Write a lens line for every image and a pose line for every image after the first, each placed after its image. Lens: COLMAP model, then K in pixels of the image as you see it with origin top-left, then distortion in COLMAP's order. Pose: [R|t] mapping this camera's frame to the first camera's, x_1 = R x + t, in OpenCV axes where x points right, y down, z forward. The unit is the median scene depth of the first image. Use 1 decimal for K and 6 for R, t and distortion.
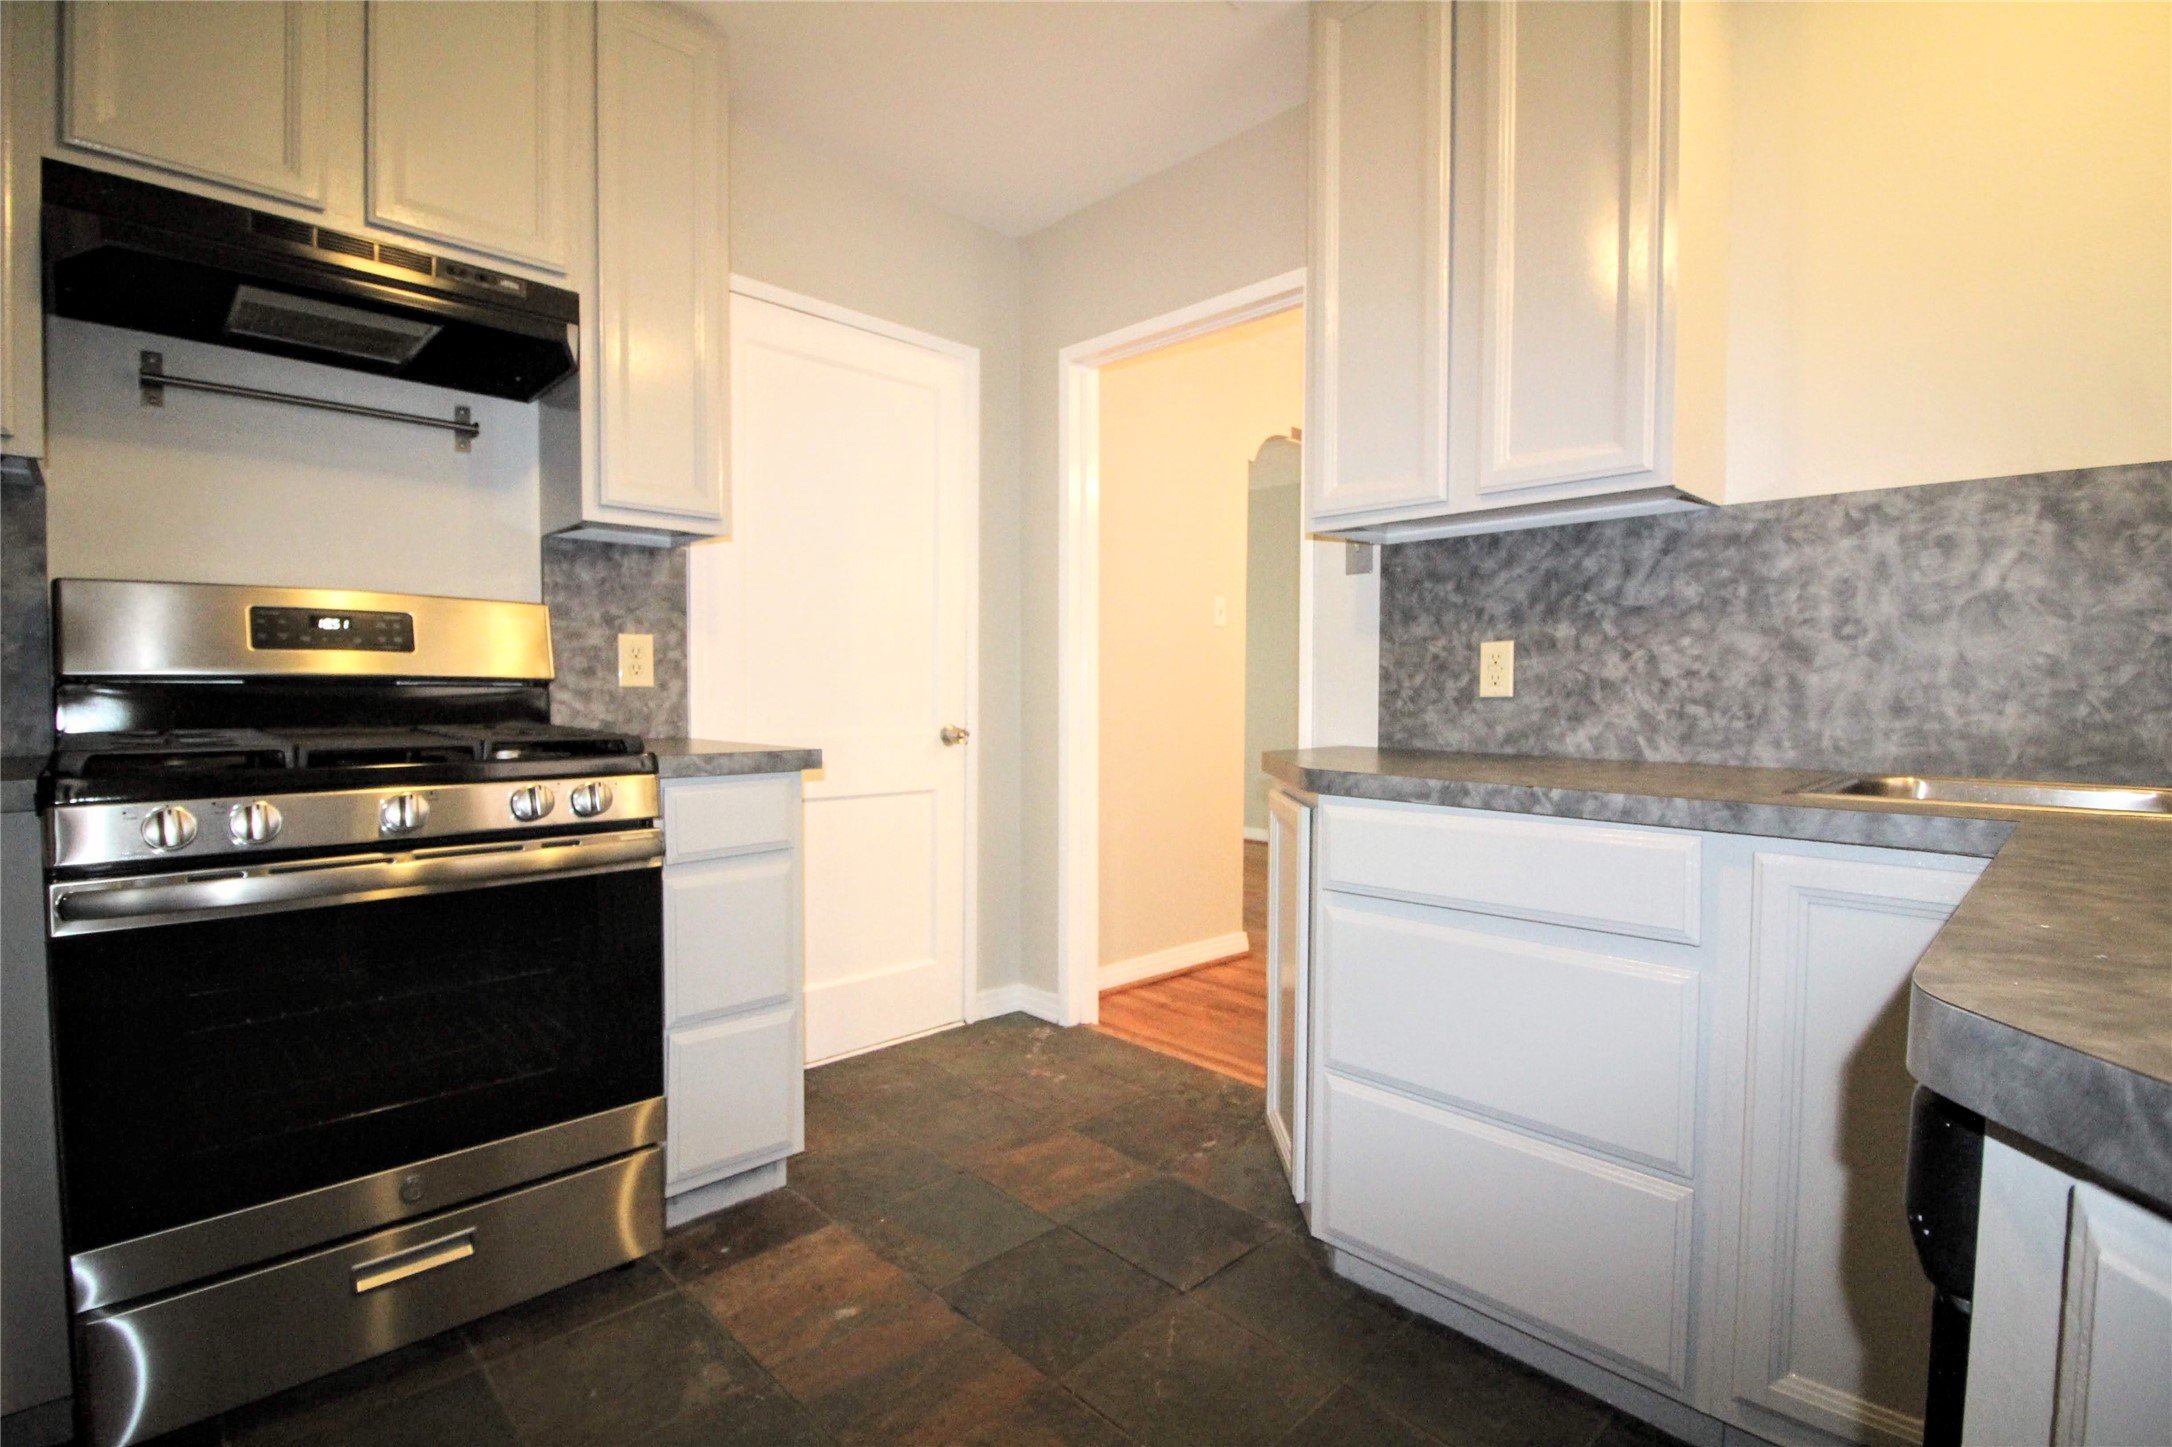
lens RADIAL K [[1009.7, 0, 1102.9], [0, 1009.7, 720.2], [0, 0, 1]] dist [-0.013977, -0.003247]
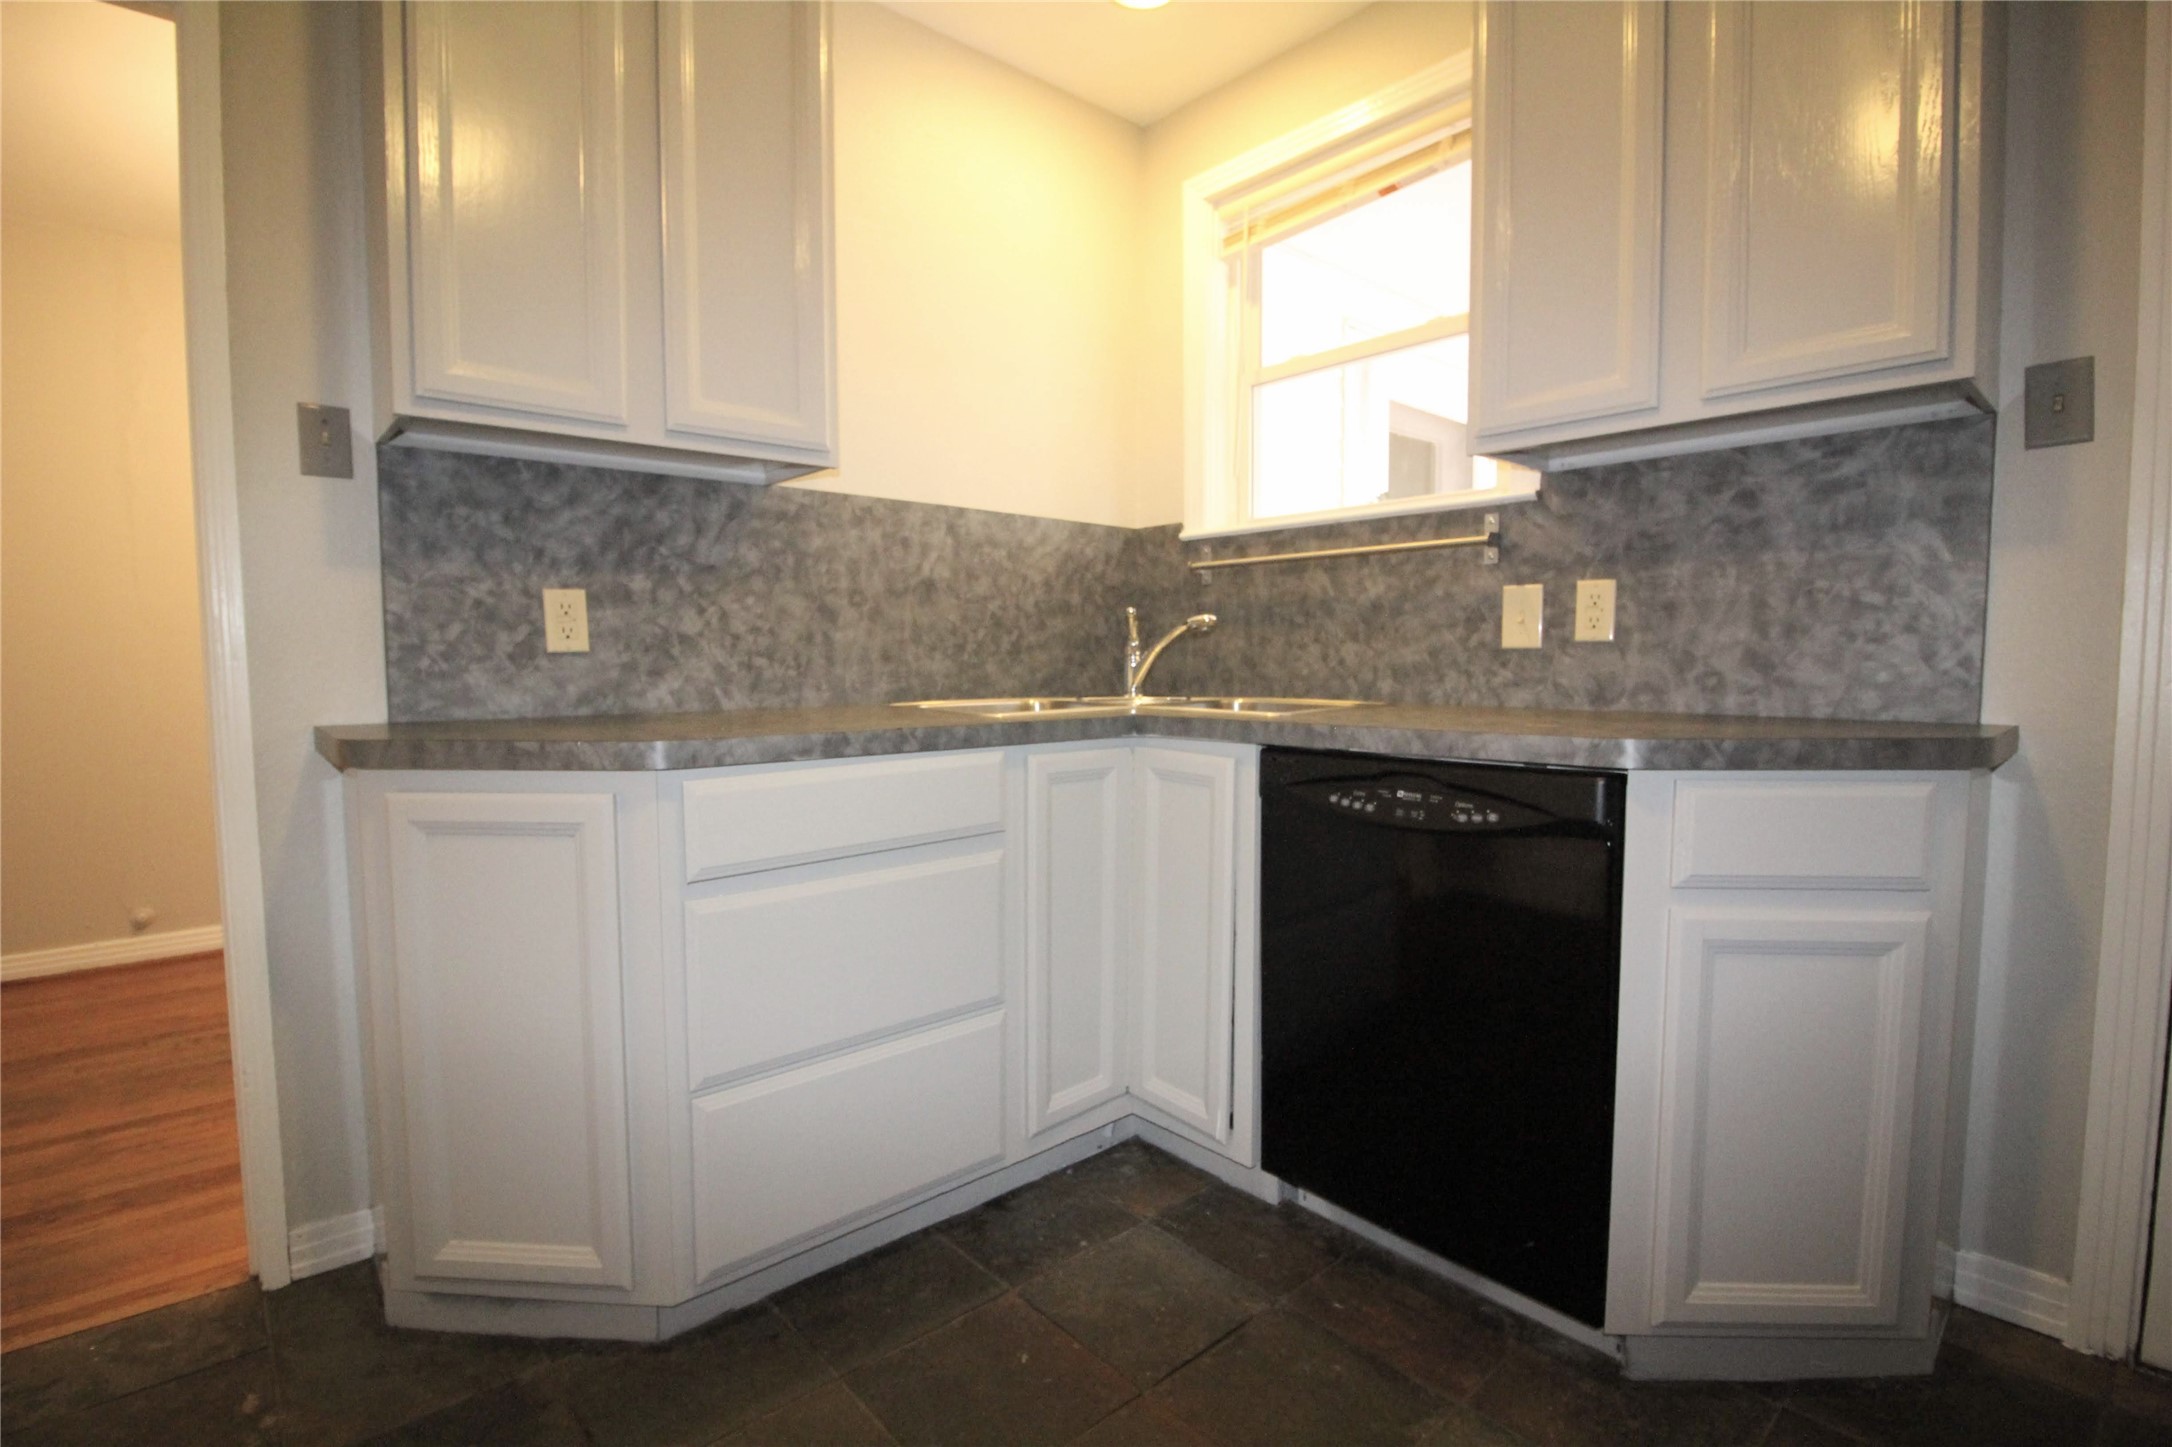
lens RADIAL K [[1009.7, 0, 1104.4], [0, 1009.7, 713.2], [0, 0, 1]] dist [-0.013977, -0.003247]
pose [[0.035104, -0.066422, 0.997174, -0.518867], [0.030743, 0.997388, 0.065354, -0.014046], [-0.998911, 0.028362, 0.037054, 0.547477]]
